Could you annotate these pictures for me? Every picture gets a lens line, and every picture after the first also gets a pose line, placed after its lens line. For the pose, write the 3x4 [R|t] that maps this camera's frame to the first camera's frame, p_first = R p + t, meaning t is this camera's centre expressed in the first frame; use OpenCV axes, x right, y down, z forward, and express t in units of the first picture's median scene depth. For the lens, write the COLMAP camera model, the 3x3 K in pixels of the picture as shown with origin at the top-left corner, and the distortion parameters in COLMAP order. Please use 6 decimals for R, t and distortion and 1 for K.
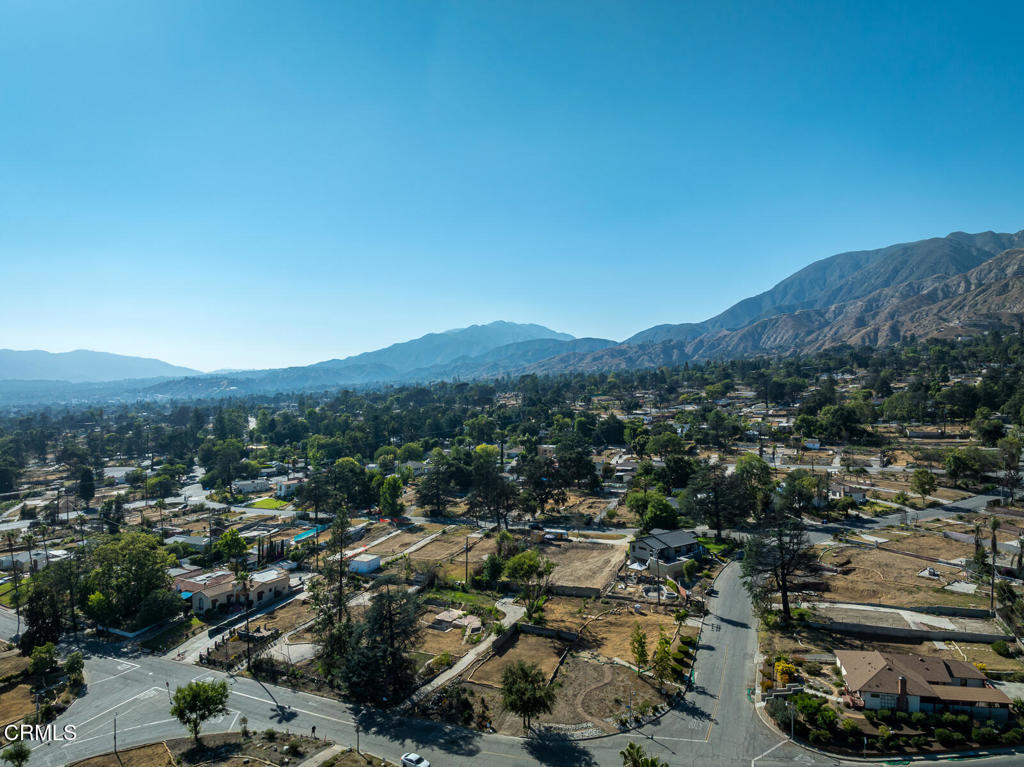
lens RADIAL K [[695.4, 0, 509.1], [0, 695.4, 391.5], [0, 0, 1]] dist [0.156206, -0.185067]
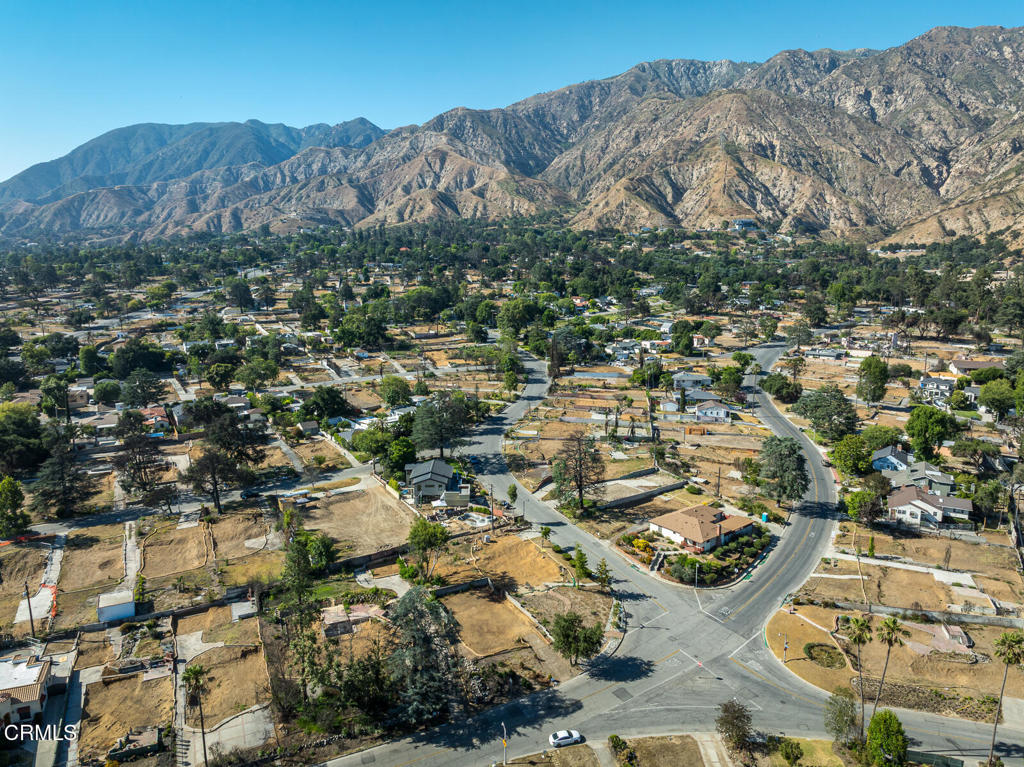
lens RADIAL K [[695.4, 0, 515.0], [0, 695.4, 393.1], [0, 0, 1]] dist [0.156206, -0.185067]
pose [[0.608310, -0.150601, 0.779280, -0.475791], [0.015915, 0.983950, 0.177731, -0.090859], [-0.793540, -0.095713, 0.600944, 0.240223]]
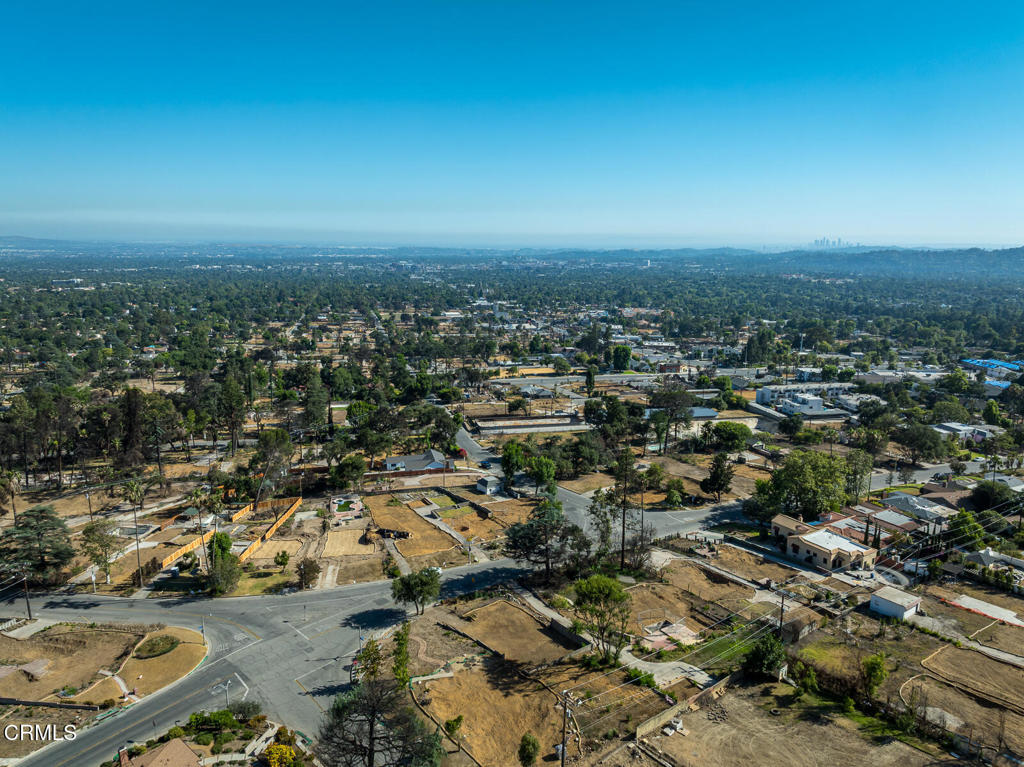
lens RADIAL K [[695.4, 0, 514.4], [0, 695.4, 392.6], [0, 0, 1]] dist [0.156206, -0.185067]
pose [[-0.469437, 0.195862, -0.860969, 0.515574], [-0.027413, 0.971384, 0.235928, -0.110114], [0.882541, 0.134355, -0.450634, 0.915282]]
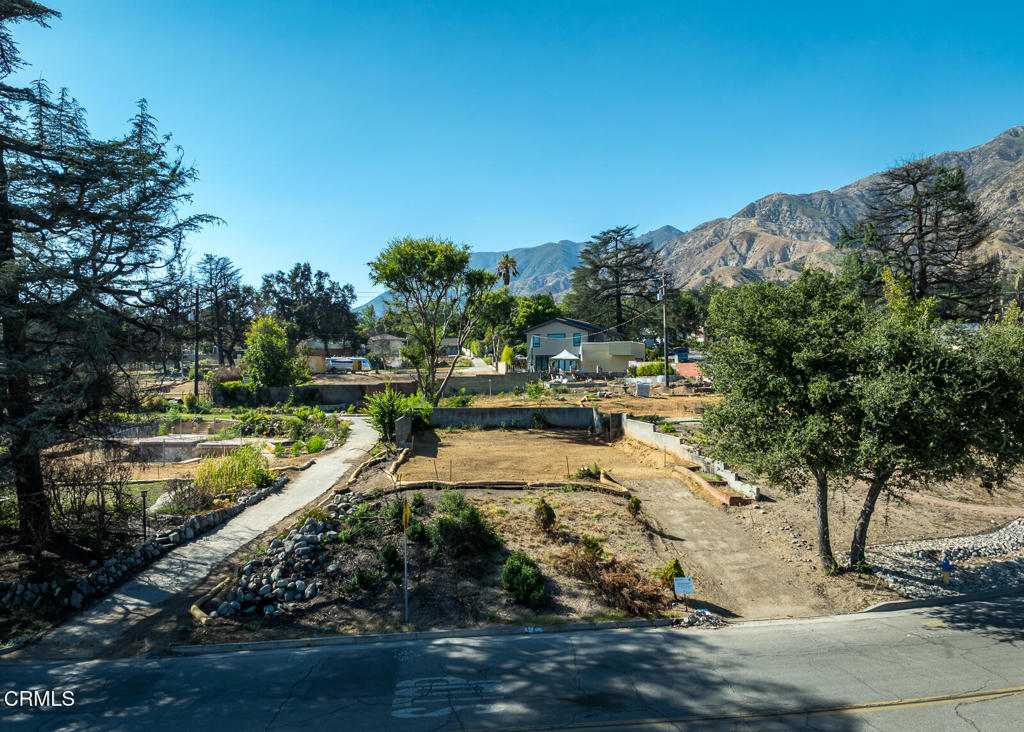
lens RADIAL K [[729.6, 0, 486.5], [0, 729.6, 365.3], [0, 0, 1]] dist [0.107900, -0.042111]
pose [[0.893946, 0.005168, 0.448146, -0.089516], [0.011254, 0.999359, -0.033974, 0.232985], [-0.448034, 0.035415, 0.893315, 0.474876]]
